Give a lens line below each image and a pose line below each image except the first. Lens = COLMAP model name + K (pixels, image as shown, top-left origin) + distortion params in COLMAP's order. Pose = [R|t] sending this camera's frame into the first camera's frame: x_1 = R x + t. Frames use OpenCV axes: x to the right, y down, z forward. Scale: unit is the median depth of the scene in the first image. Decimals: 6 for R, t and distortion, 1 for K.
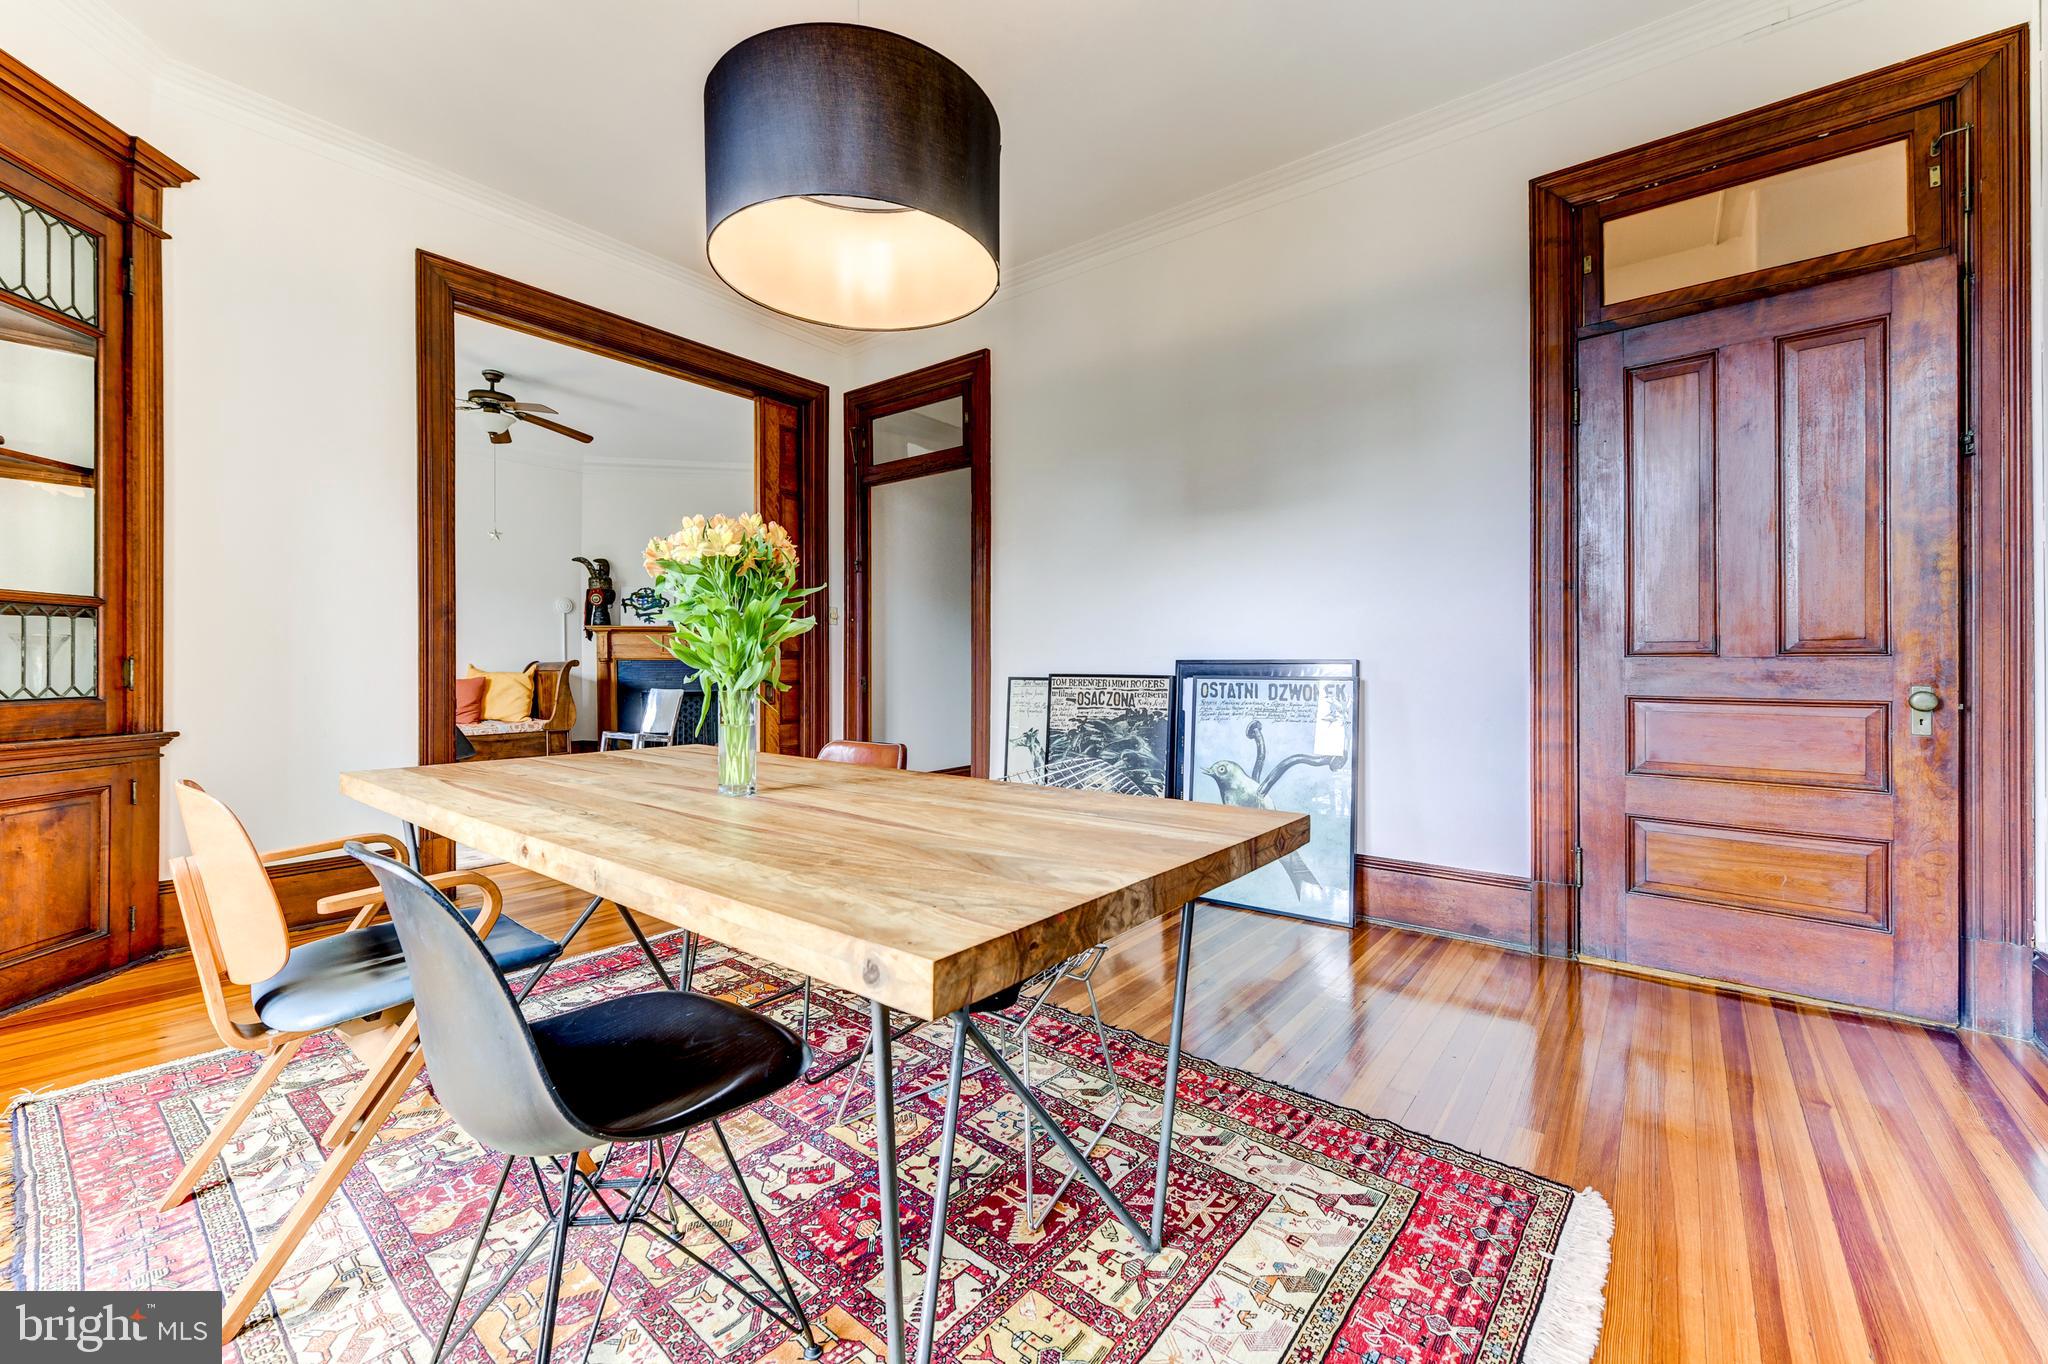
lens RADIAL K [[812.5, 0, 1024.0], [0, 812.5, 682.0], [0, 0, 1]] dist [0.000482, -0.010745]
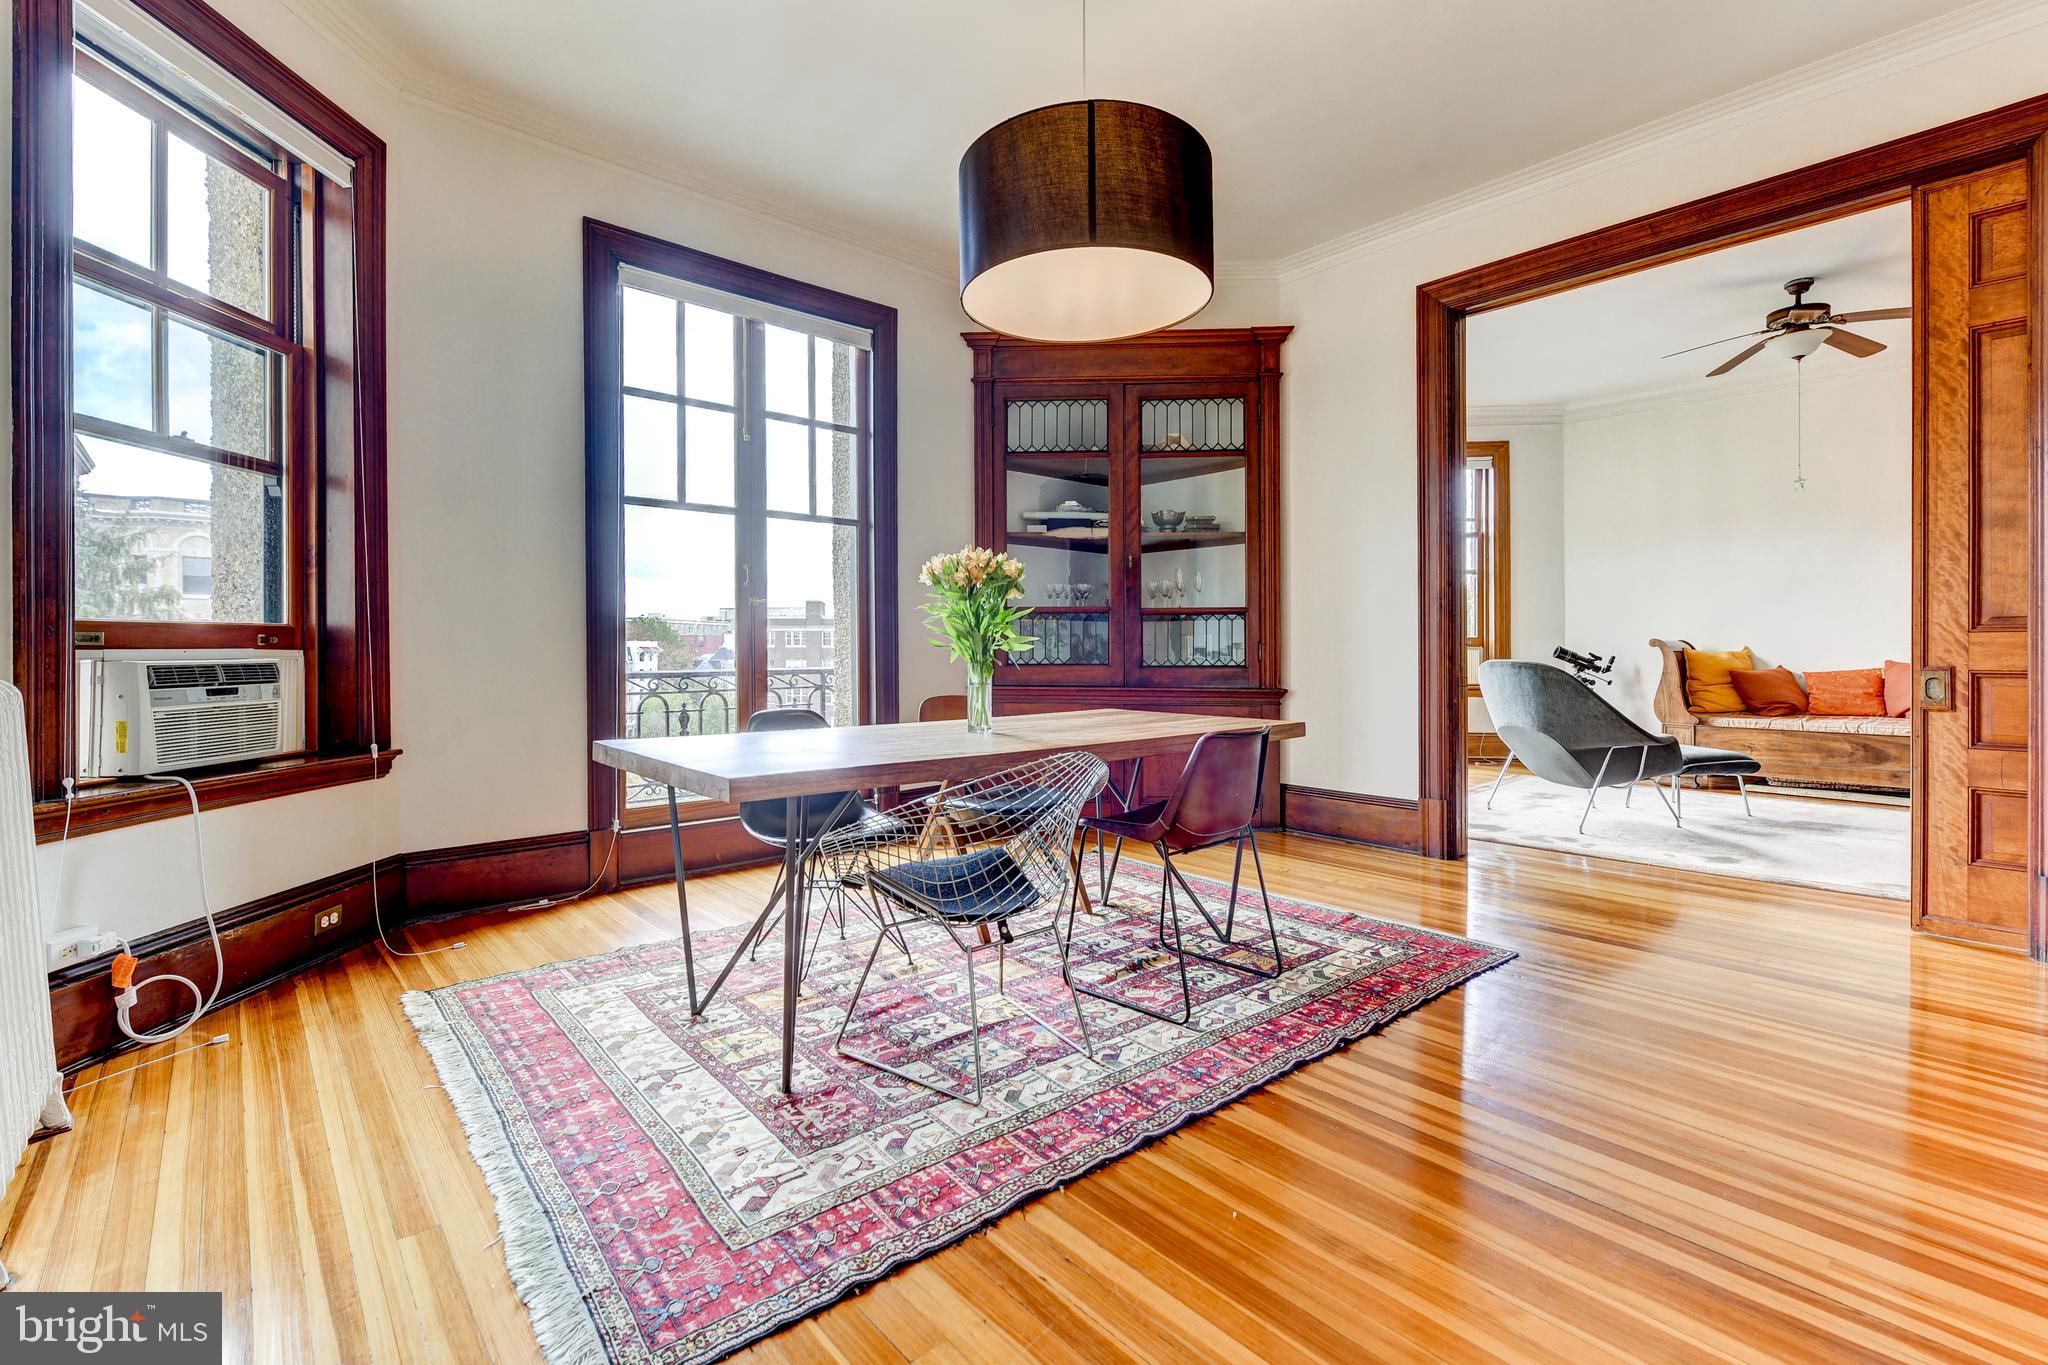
lens RADIAL K [[907.4, 0, 1027.0], [0, 907.4, 652.3], [0, 0, 1]] dist [-0.000984, -0.000214]
pose [[-0.177574, 0.005898, -0.984090, 0.925894], [-0.009325, 0.999927, 0.007676, -0.023647], [0.984063, 0.010540, -0.177506, 0.979003]]
